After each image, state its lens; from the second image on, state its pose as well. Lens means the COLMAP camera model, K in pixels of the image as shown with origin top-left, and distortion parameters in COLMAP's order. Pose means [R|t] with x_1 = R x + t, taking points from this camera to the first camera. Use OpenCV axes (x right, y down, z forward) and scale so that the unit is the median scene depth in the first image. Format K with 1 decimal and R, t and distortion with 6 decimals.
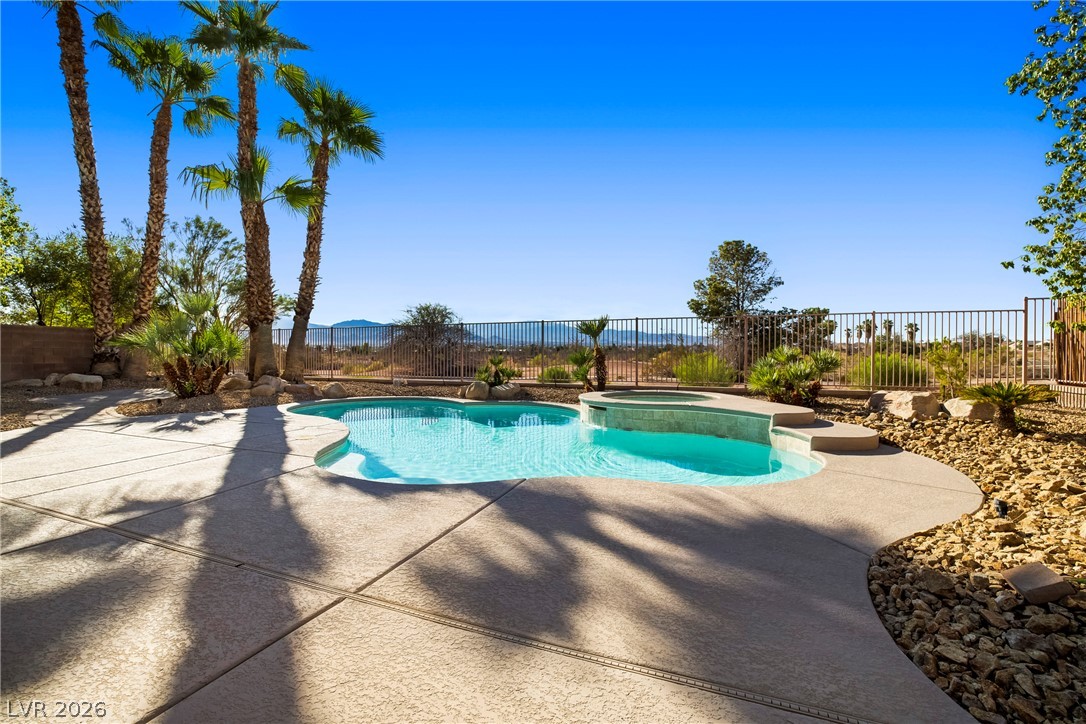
lens RADIAL K [[461.3, 0, 540.1], [0, 461.3, 358.3], [0, 0, 1]] dist [-0.029817, 0.000244]
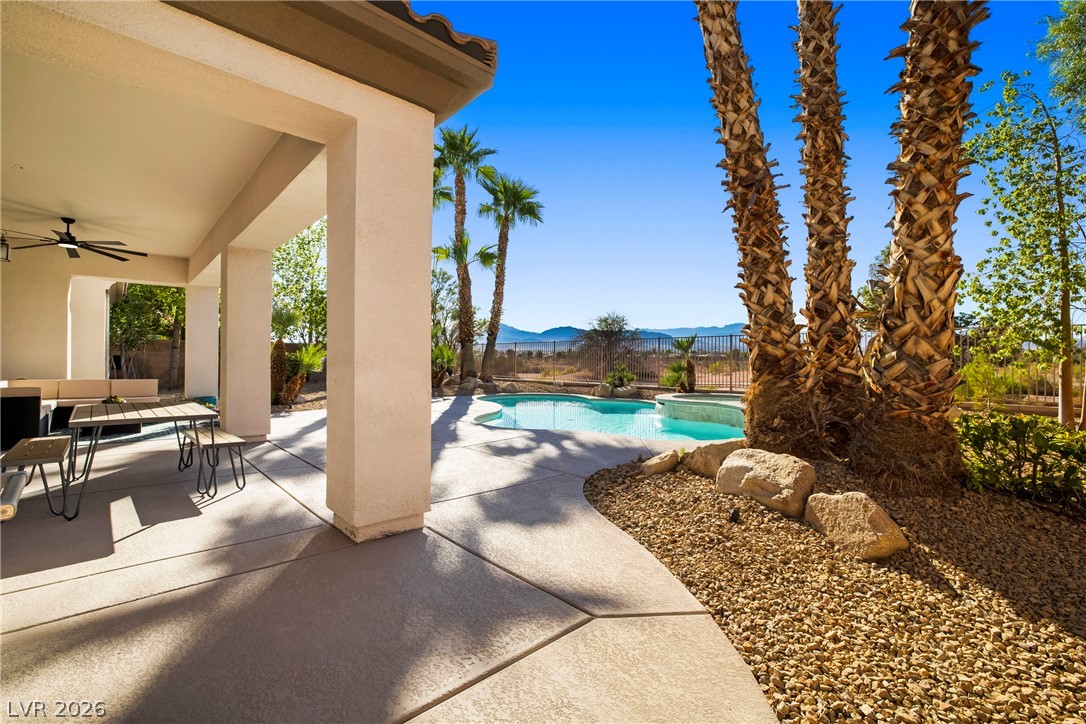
lens RADIAL K [[461.3, 0, 540.1], [0, 461.3, 358.3], [0, 0, 1]] dist [-0.029817, 0.000244]
pose [[0.910377, 0.002174, -0.413775, 0.234652], [-0.006701, 0.999933, -0.009489, -0.010174], [0.413726, 0.011411, 0.910330, -0.284525]]
